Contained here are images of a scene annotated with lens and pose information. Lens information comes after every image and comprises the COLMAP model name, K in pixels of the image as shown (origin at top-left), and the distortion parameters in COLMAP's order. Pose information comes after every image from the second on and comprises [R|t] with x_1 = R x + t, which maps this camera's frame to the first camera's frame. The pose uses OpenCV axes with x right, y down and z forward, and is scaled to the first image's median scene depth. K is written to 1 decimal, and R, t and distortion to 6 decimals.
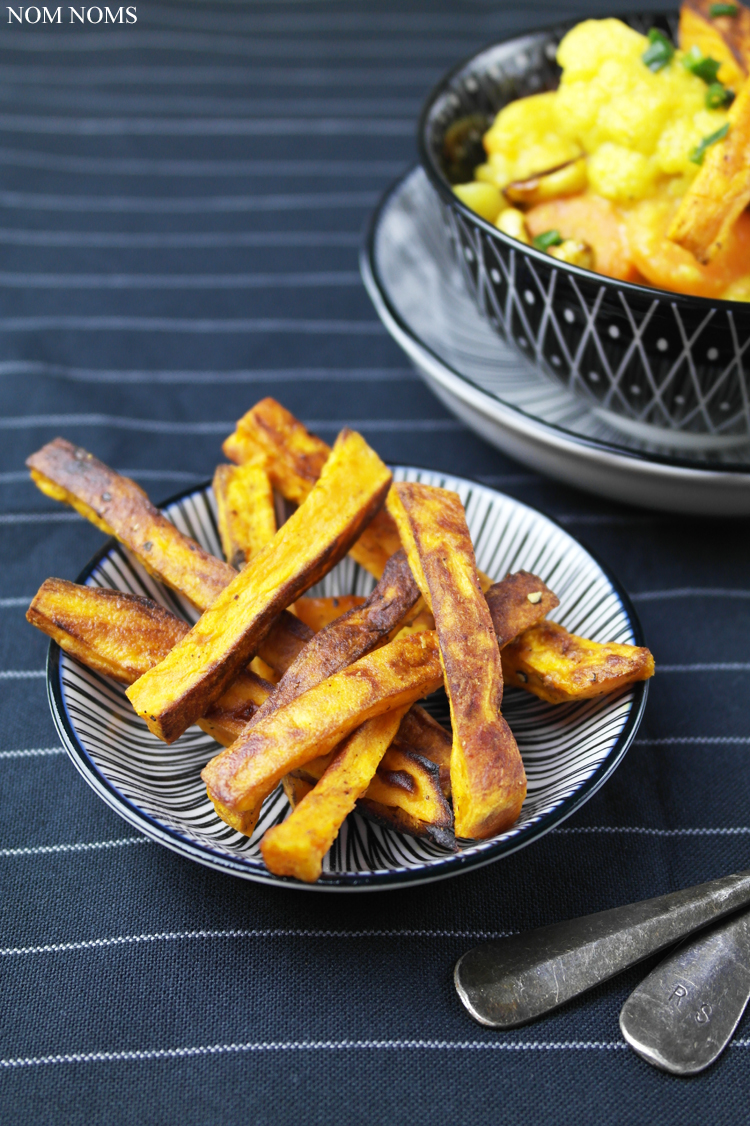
lens RADIAL K [[1606.8, 0, 378.3], [0, 1606.8, 556.0], [0, 0, 1]] dist [-0.031514, 0.000000]
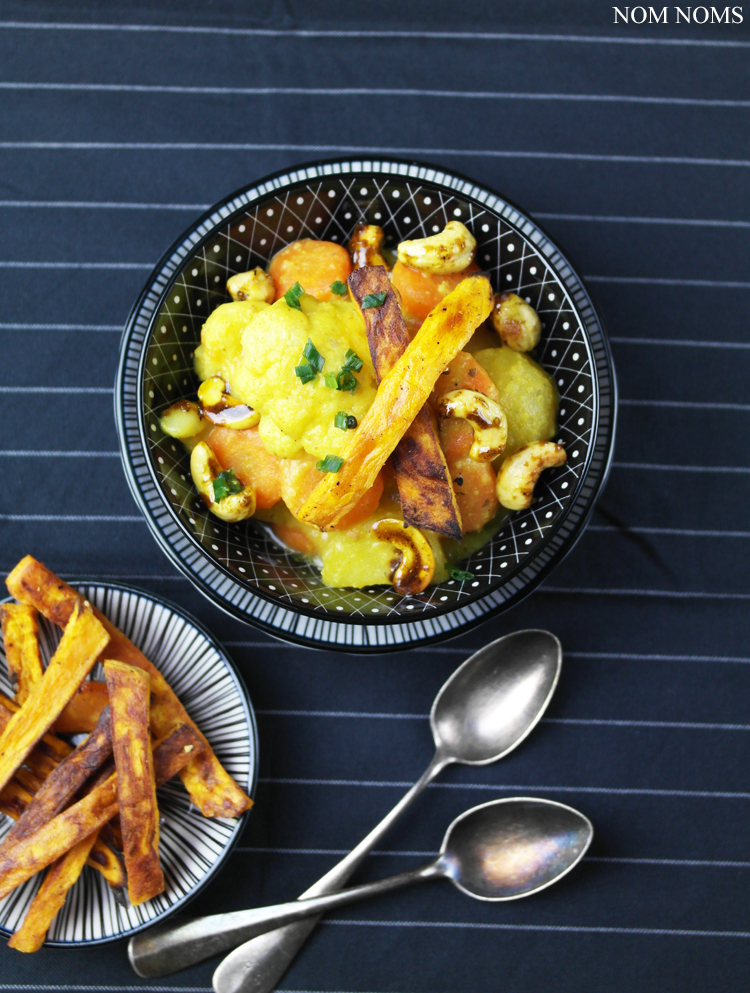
lens RADIAL K [[1604.0, 0, 386.9], [0, 1604.0, 415.6], [0, 0, 1]] dist [-0.017952, 0.000000]
pose [[0.997669, 0.068211, -0.002179, 0.258138], [-0.053726, 0.804703, 0.591242, -1.127612], [0.042083, -0.589746, 0.806491, -0.096182]]
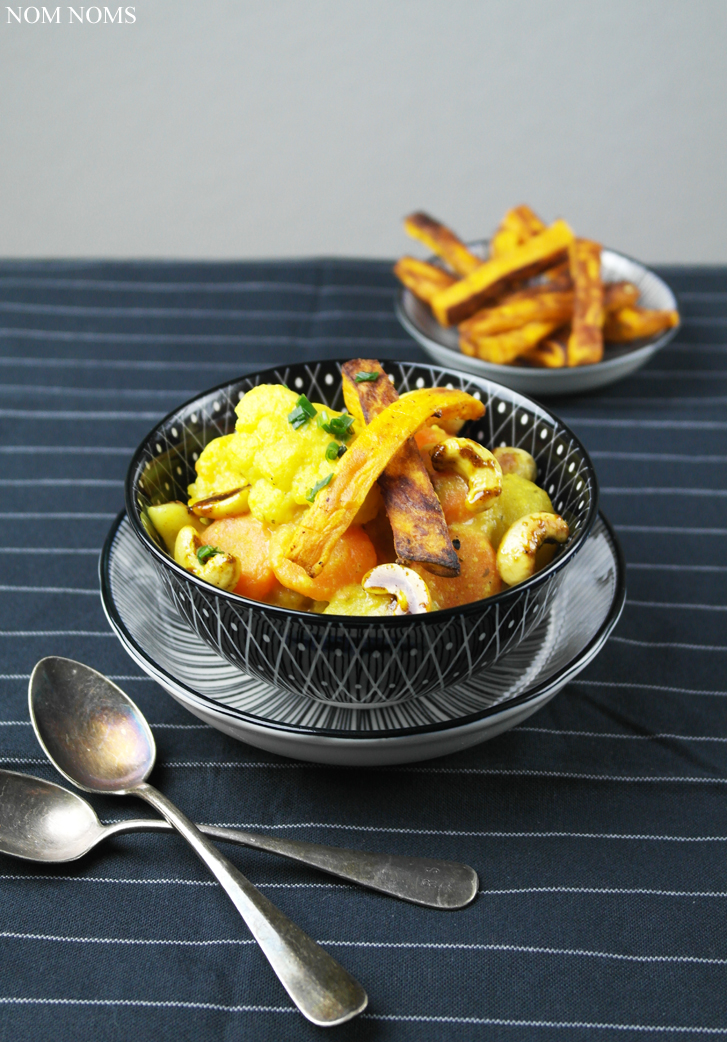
lens RADIAL K [[1723.2, 0, 355.5], [0, 1723.2, 515.4], [0, 0, 1]] dist [0.046356, 0.000000]
pose [[0.996417, 0.033655, -0.077593, 0.352443], [-0.043009, 0.991571, -0.122214, -0.059455], [0.072826, 0.125114, 0.989466, -0.430094]]
